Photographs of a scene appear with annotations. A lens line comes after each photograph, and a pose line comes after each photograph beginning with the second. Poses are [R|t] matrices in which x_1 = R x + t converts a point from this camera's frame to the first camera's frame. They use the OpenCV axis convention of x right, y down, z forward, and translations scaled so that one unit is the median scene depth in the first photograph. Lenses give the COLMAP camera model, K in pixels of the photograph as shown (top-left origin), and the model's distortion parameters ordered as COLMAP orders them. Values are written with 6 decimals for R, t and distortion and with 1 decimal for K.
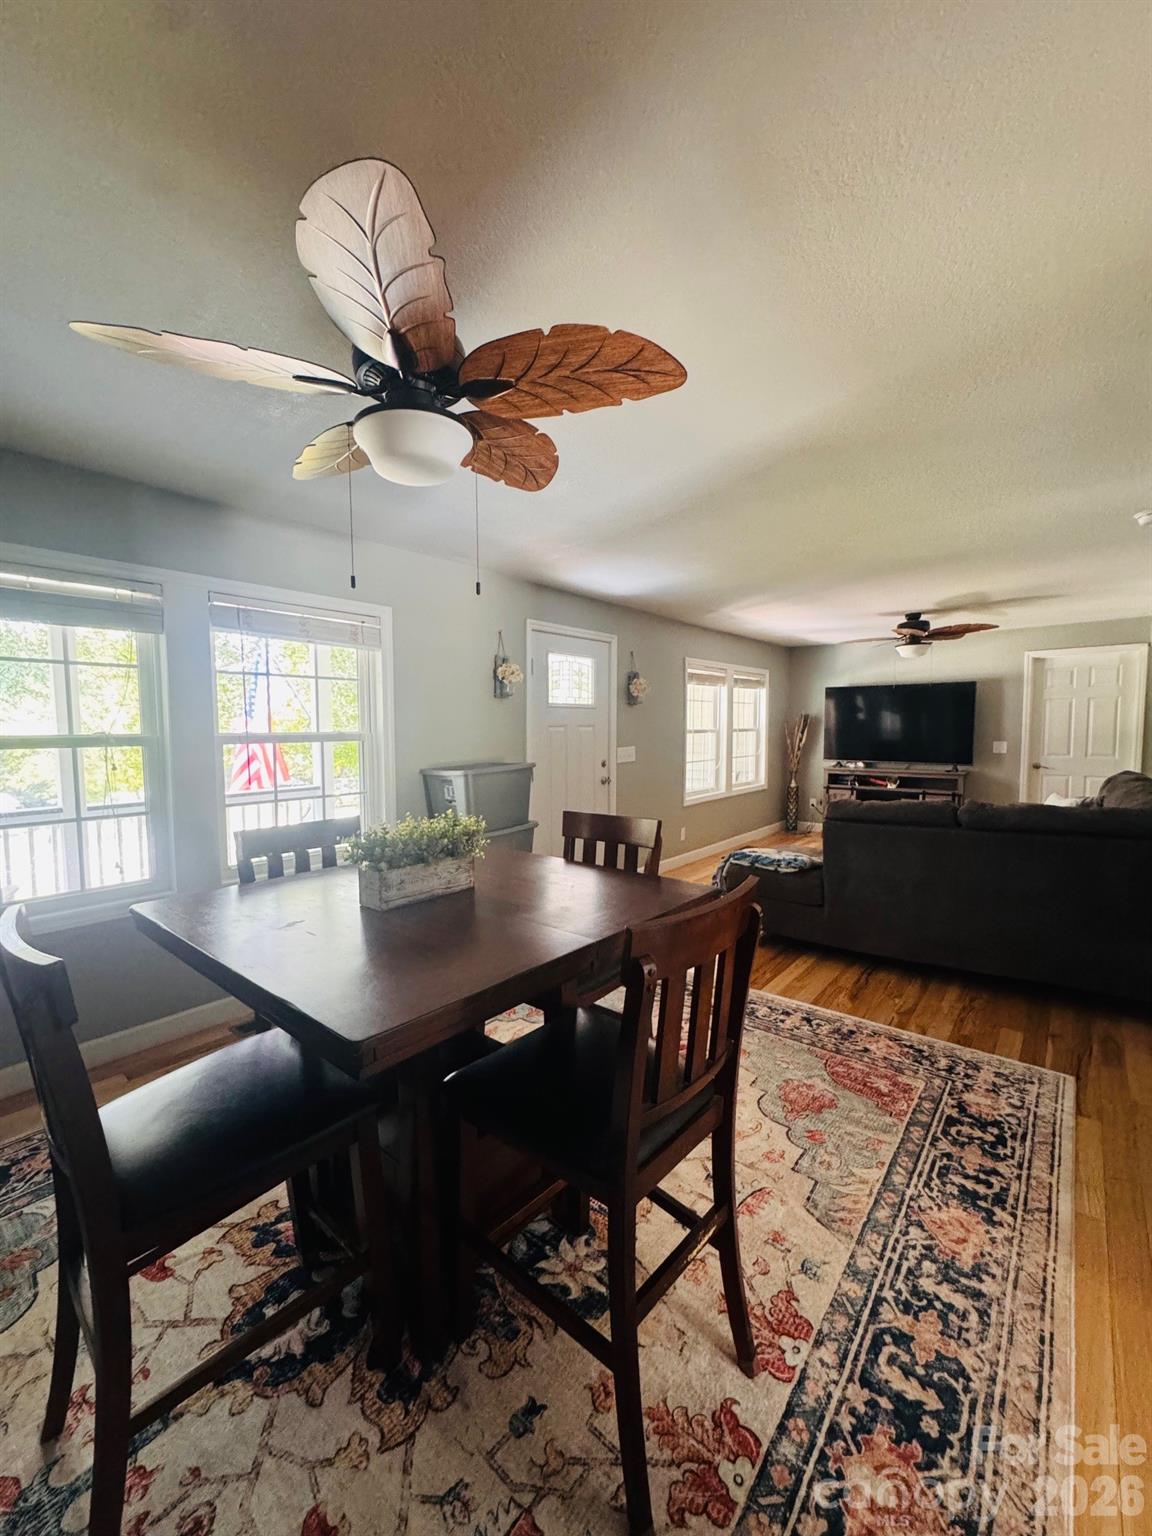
lens RADIAL K [[611.5, 0, 572.3], [0, 611.5, 767.8], [0, 0, 1]] dist [-0.001433, -0.000148]
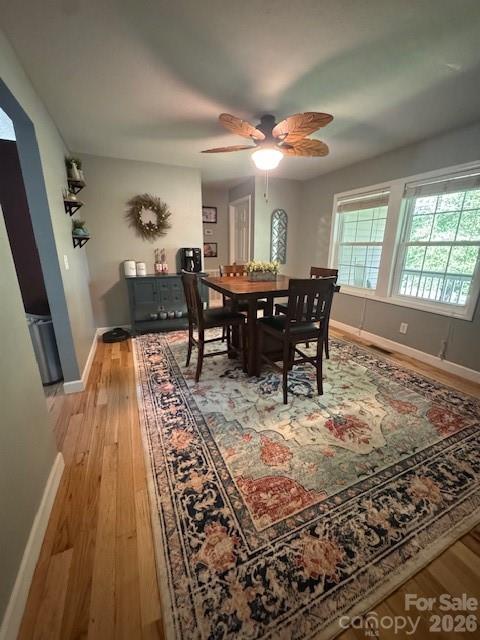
lens RADIAL K [[254.8, 0, 239.5], [0, 254.8, 319.2], [0, 0, 1]] dist [-0.001433, -0.000148]
pose [[-0.441252, 0.249748, -0.861929, 1.120090], [-0.063905, 0.949308, 0.307782, -0.048044], [0.895105, 0.190891, -0.402924, 1.321575]]
